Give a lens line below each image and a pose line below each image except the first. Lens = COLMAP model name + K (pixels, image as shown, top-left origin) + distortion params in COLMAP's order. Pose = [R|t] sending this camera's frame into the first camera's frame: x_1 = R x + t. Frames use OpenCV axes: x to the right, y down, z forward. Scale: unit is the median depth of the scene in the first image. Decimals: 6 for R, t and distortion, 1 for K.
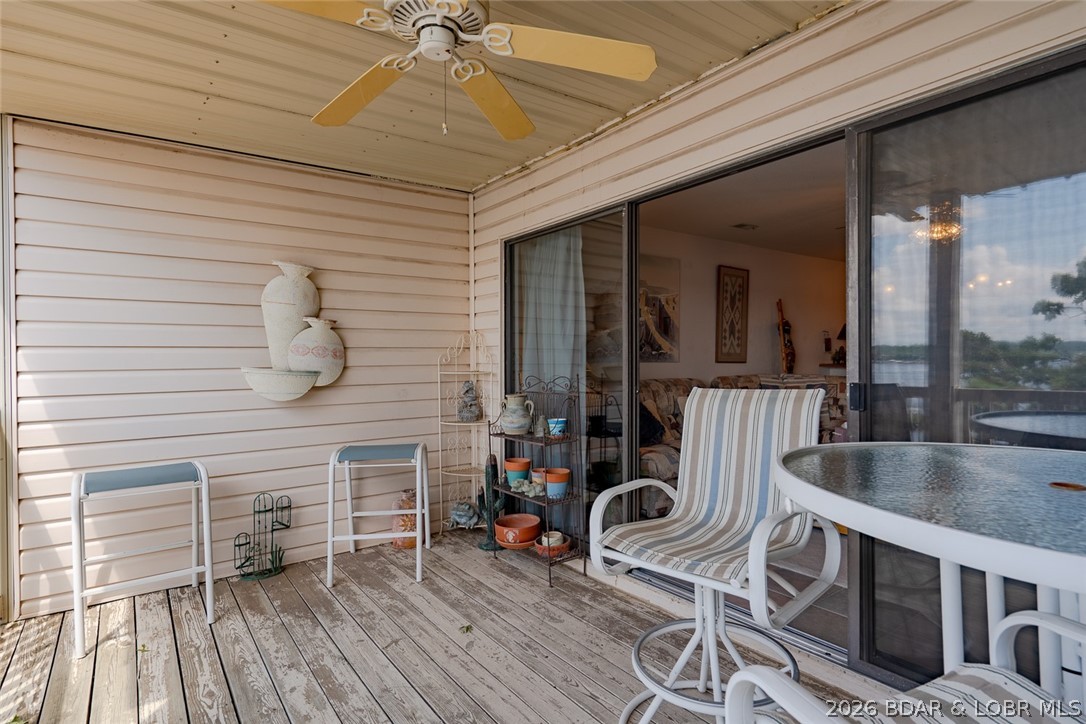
lens RADIAL K [[563.9, 0, 547.3], [0, 563.9, 348.3], [0, 0, 1]] dist [0.029478, 0.000286]
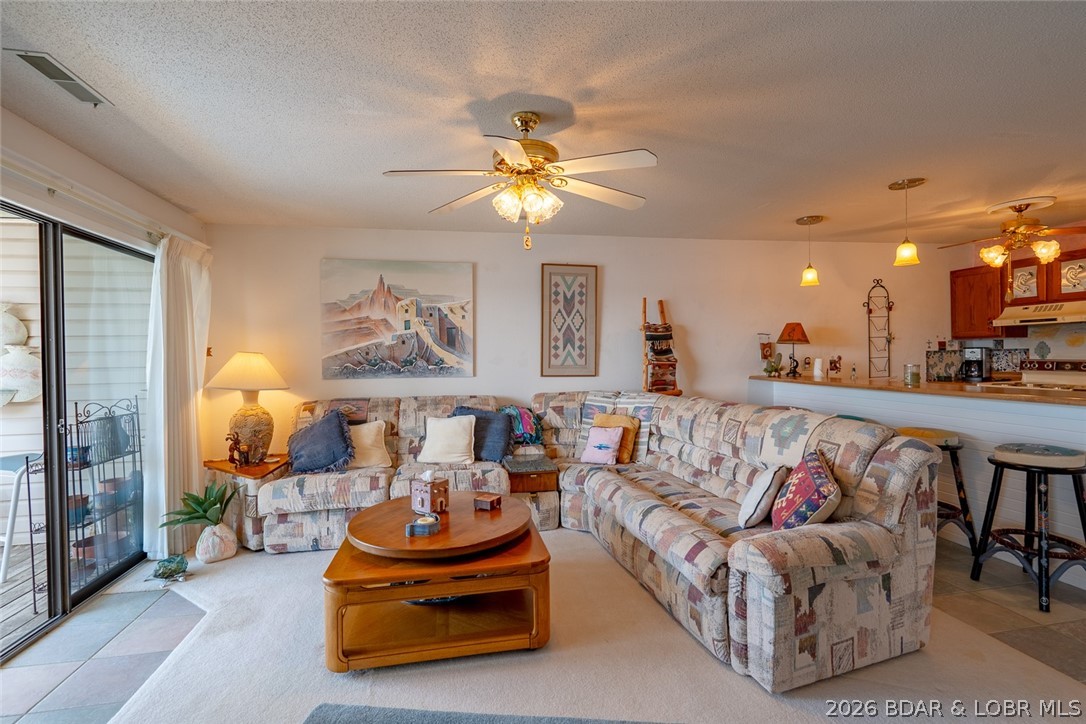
lens RADIAL K [[502.5, 0, 542.1], [0, 502.5, 361.2], [0, 0, 1]] dist [-0.000679, 0.001561]
pose [[0.905889, -0.001856, -0.423511, 0.619455], [0.014523, 0.999538, 0.026684, -0.018603], [0.423266, -0.030324, 0.905498, 0.300782]]
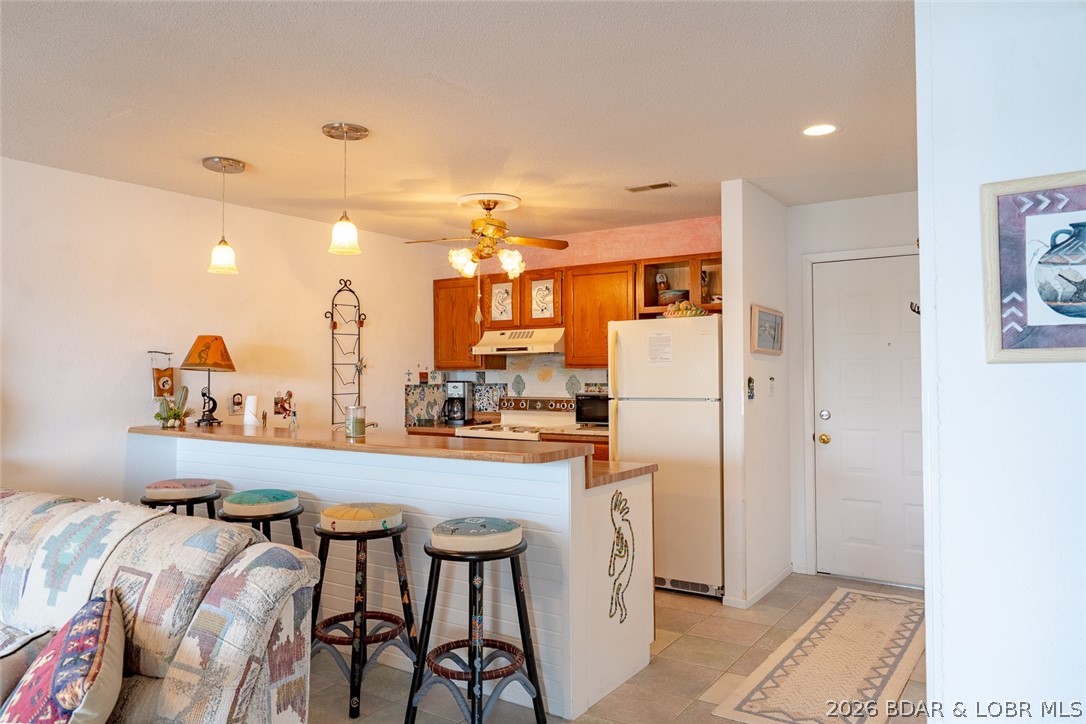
lens RADIAL K [[751.1, 0, 545.4], [0, 751.1, 360.0], [0, 0, 1]] dist [0.009542, 0.005361]
pose [[0.942872, 0.014453, 0.332841, 0.707031], [-0.008752, 0.999788, -0.018622, -0.018949], [-0.333040, 0.014646, 0.942799, 0.419218]]
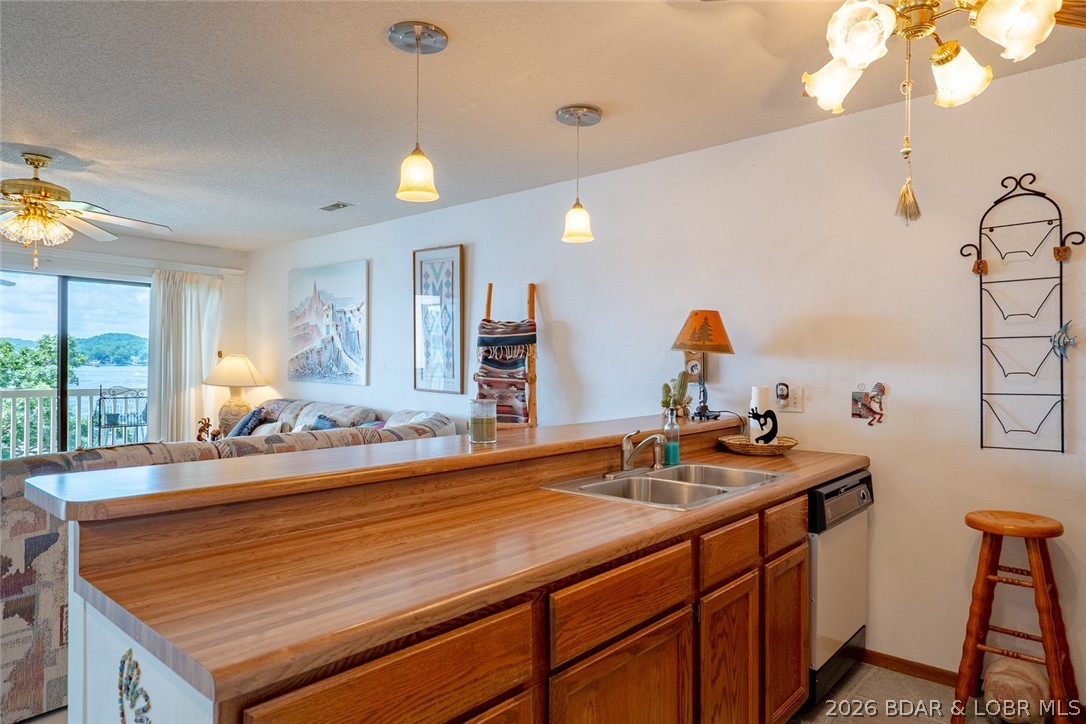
lens RADIAL K [[670.0, 0, 548.0], [0, 670.0, 364.0], [0, 0, 1]] dist [0.008286, -0.001383]
pose [[0.210924, 0.011637, -0.977433, 1.134166], [0.000277, 0.999928, 0.011964, -0.016935], [0.977502, -0.002794, 0.210906, 0.974148]]
